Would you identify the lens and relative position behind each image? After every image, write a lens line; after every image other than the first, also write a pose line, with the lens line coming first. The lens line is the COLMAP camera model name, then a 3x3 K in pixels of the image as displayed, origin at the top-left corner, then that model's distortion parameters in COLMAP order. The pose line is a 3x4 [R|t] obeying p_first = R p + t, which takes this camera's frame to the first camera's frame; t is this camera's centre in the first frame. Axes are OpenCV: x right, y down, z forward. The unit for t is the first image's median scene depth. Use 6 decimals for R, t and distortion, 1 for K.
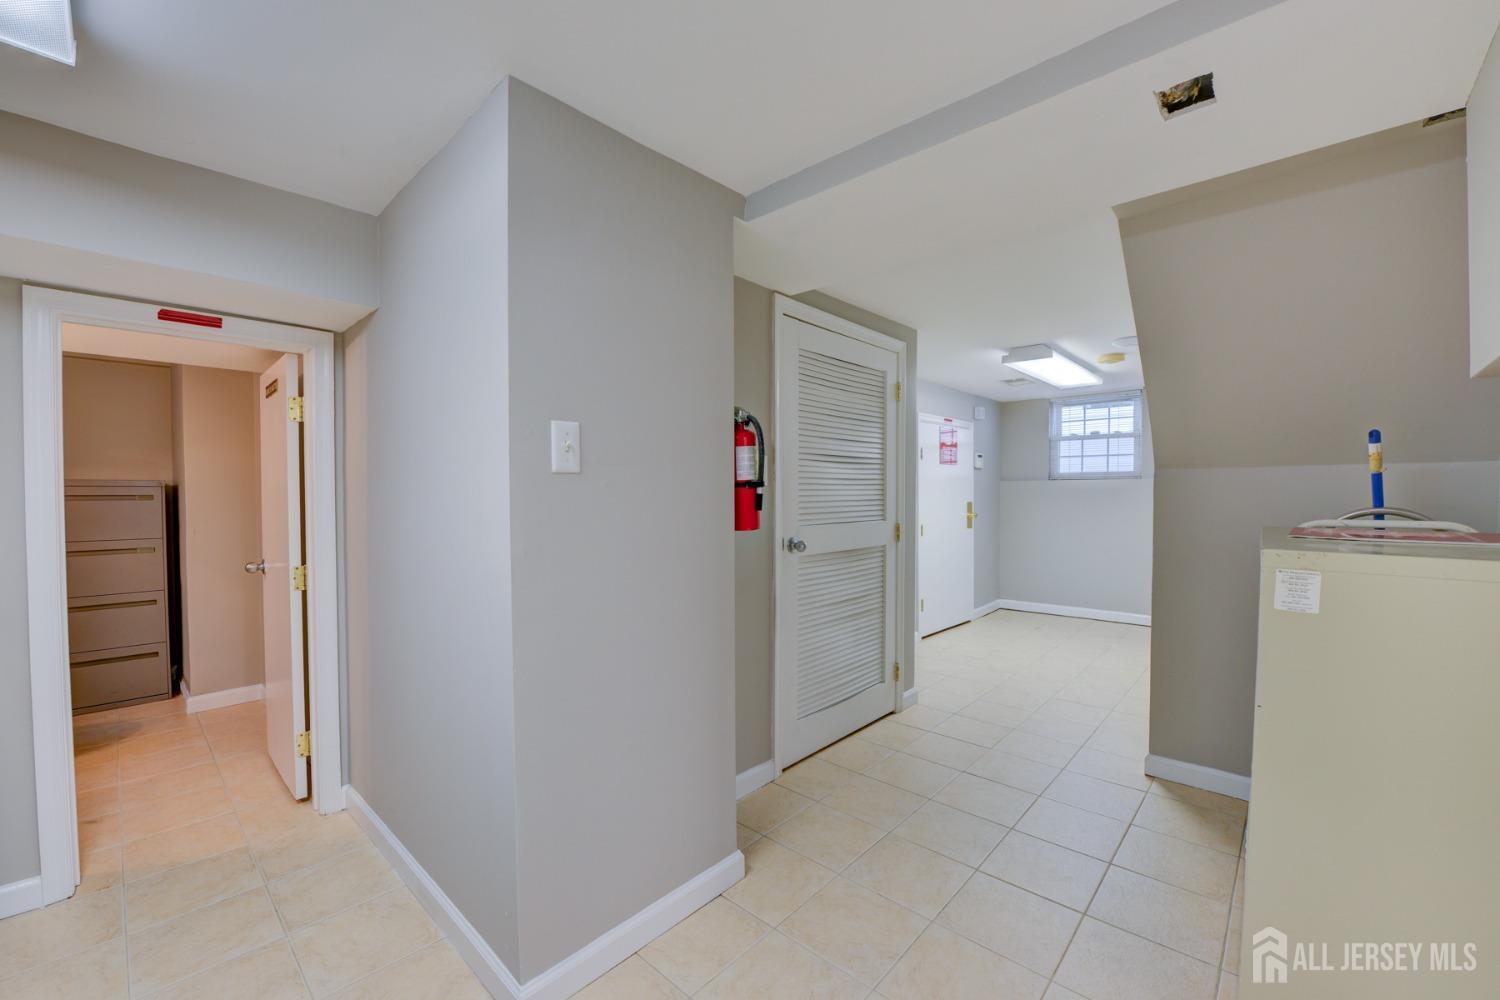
lens RADIAL K [[611.6, 0, 745.3], [0, 611.6, 508.1], [0, 0, 1]] dist [-0.022522, -0.000869]
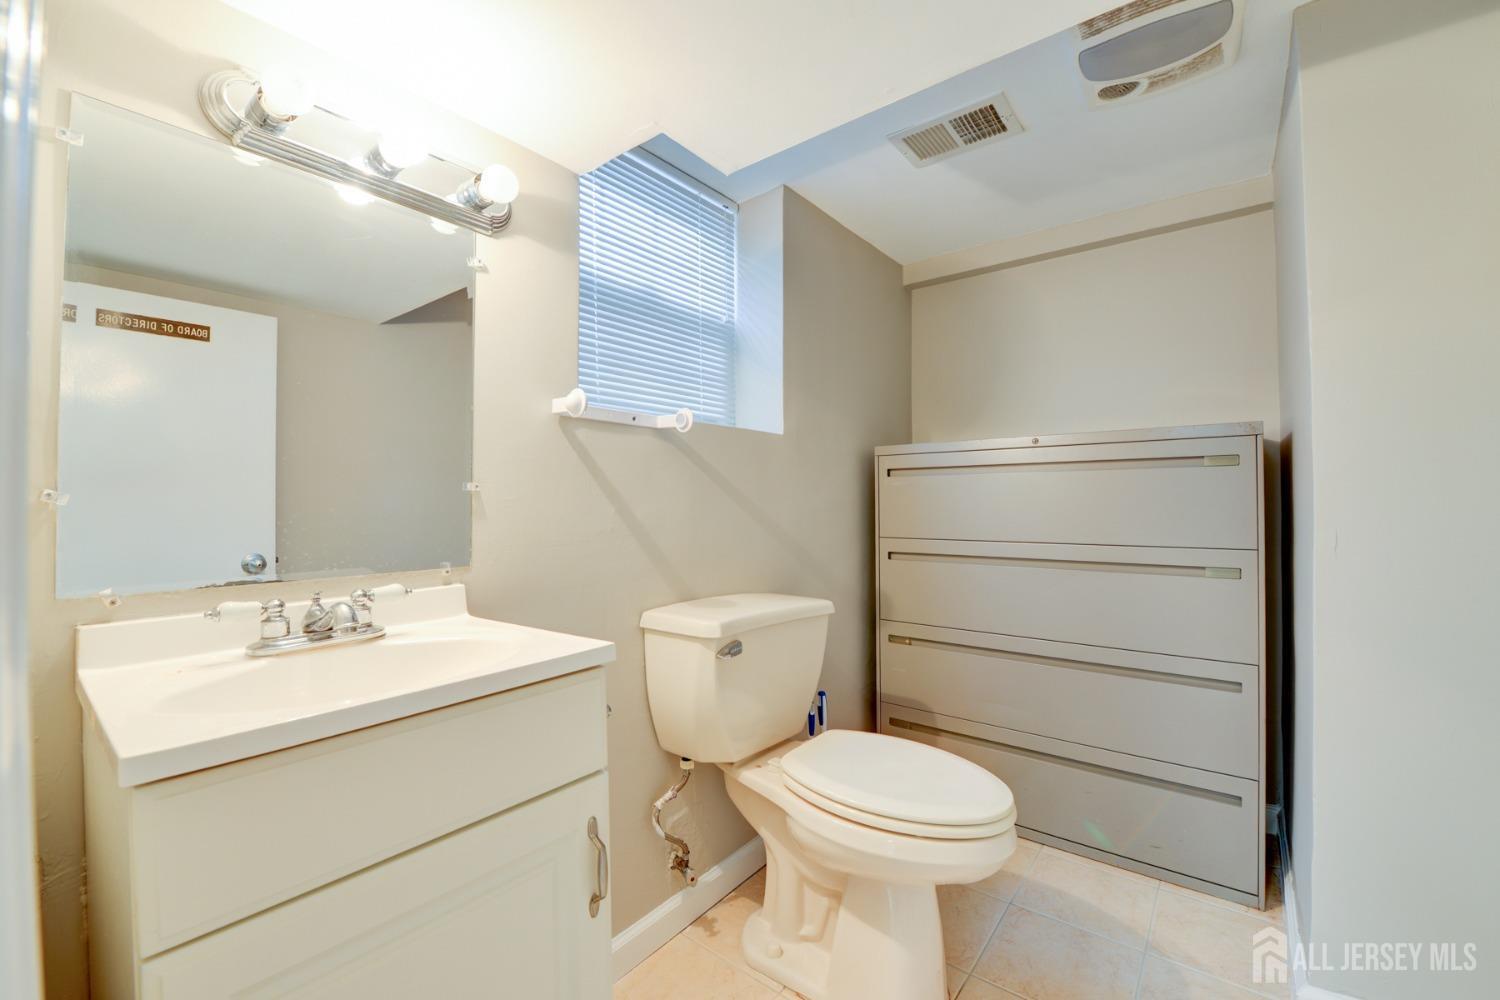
lens RADIAL K [[602.4, 0, 755.3], [0, 602.4, 493.8], [0, 0, 1]] dist [-0.019609, -0.000925]
pose [[0.079577, -0.004338, -0.996819, -0.962348], [-0.017207, 0.999836, -0.005725, 0.029913], [0.996680, 0.017608, 0.079489, 1.012305]]
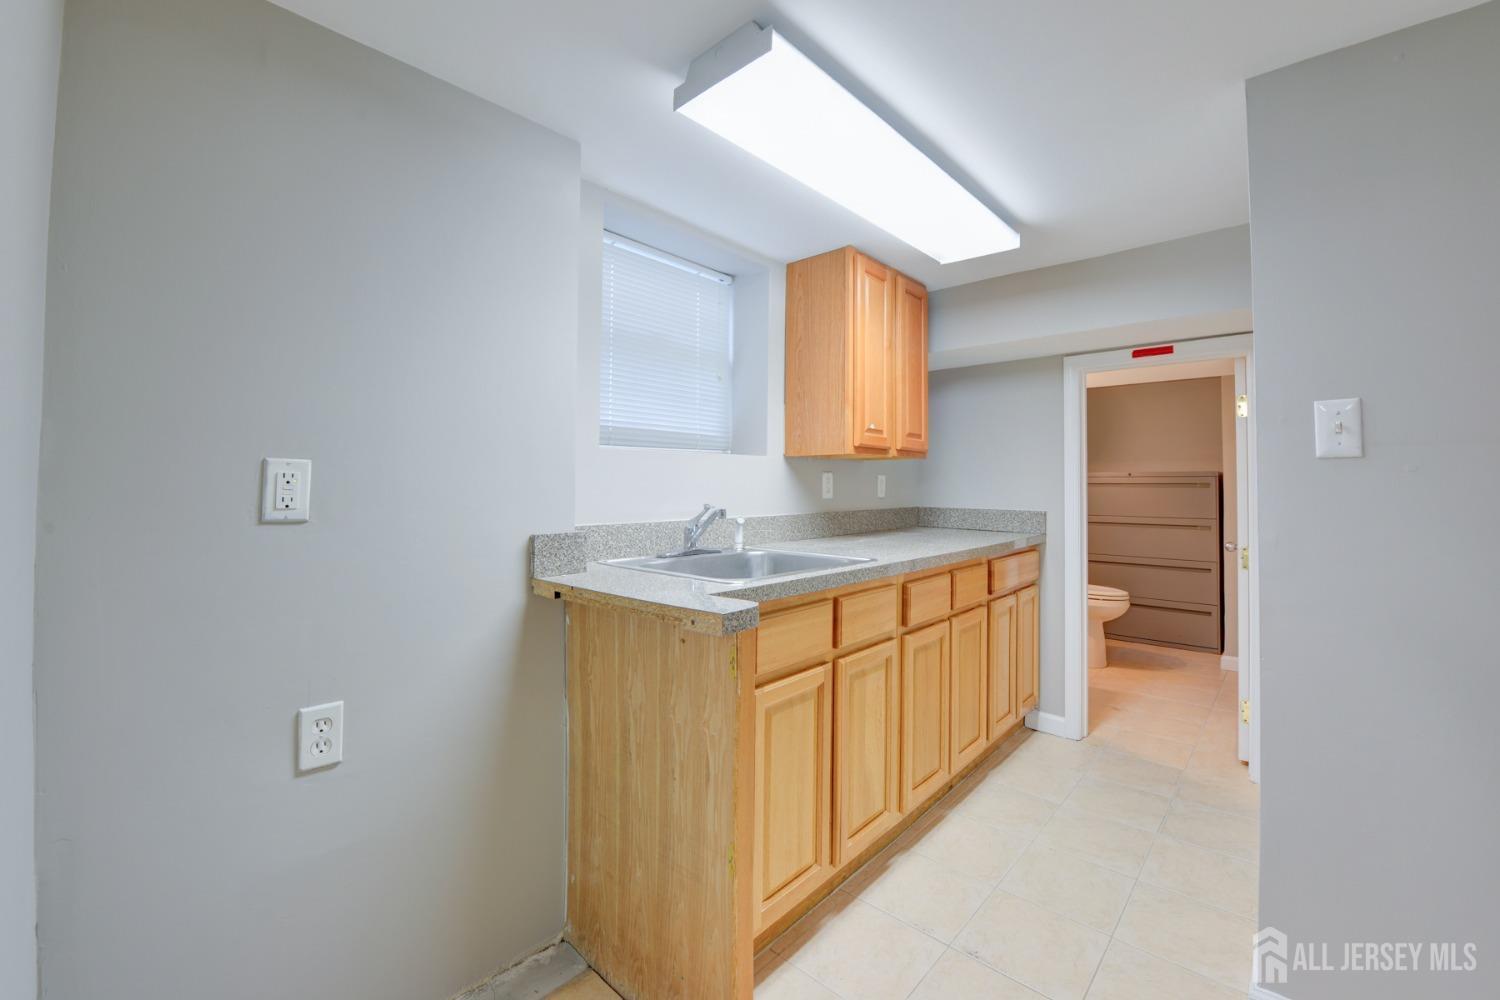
lens RADIAL K [[619.5, 0, 774.5], [0, 619.5, 469.5], [0, 0, 1]] dist [-0.000651, -0.000213]
pose [[0.030247, -0.022718, -0.999284, 0.431466], [-0.023007, 0.999461, -0.023419, 0.000134], [0.999278, 0.023699, 0.029708, 0.114701]]
